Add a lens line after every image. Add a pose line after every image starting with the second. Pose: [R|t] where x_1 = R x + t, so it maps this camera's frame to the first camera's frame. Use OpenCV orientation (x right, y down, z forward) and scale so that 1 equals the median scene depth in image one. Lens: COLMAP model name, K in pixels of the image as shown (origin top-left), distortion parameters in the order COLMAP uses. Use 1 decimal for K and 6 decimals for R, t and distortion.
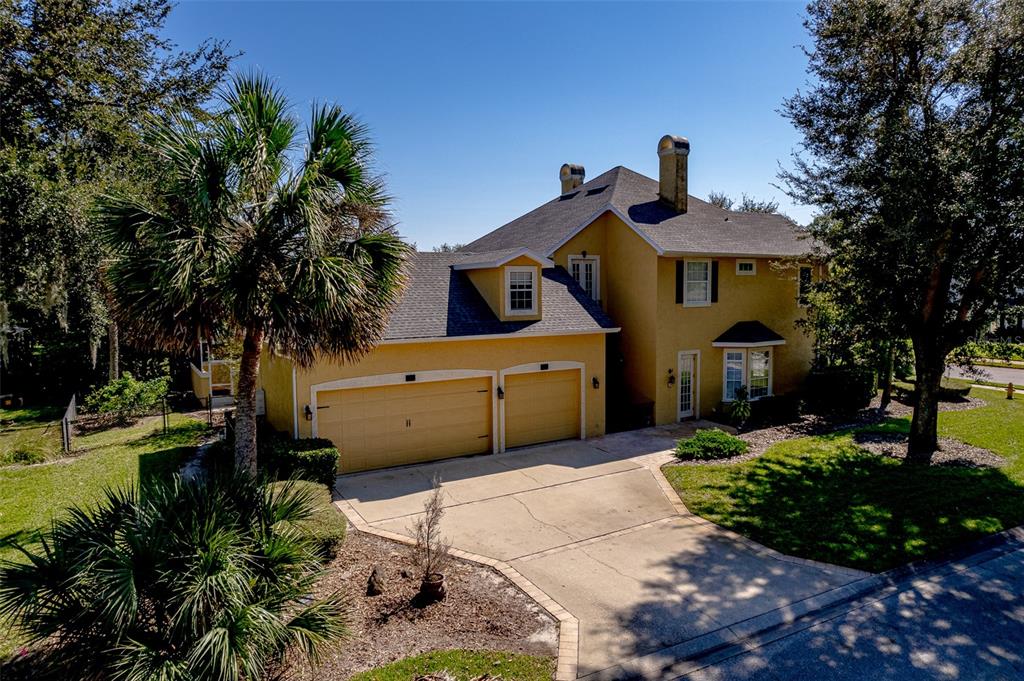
lens RADIAL K [[638.4, 0, 517.6], [0, 638.4, 341.2], [0, 0, 1]] dist [-0.000311, 0.001324]
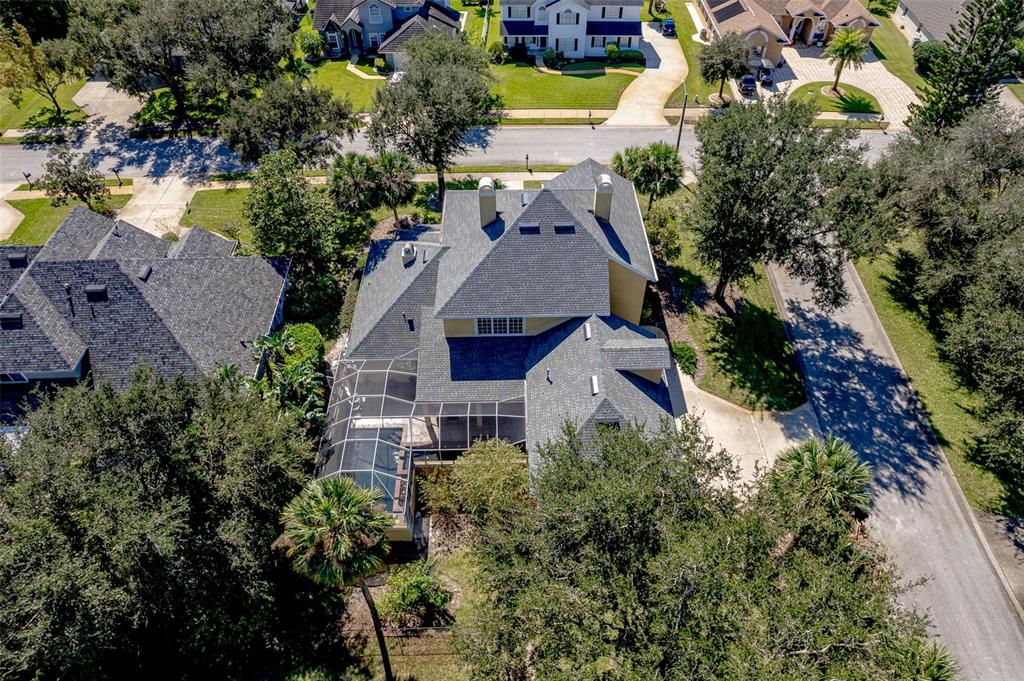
lens RADIAL K [[653.0, 0, 516.3], [0, 653.0, 333.7], [0, 0, 1]] dist [-0.063168, 0.042211]
pose [[0.488748, -0.610142, 0.623580, -1.770907], [0.063066, 0.737606, 0.672280, -1.912838], [-0.870143, -0.289249, 0.398982, 0.918095]]
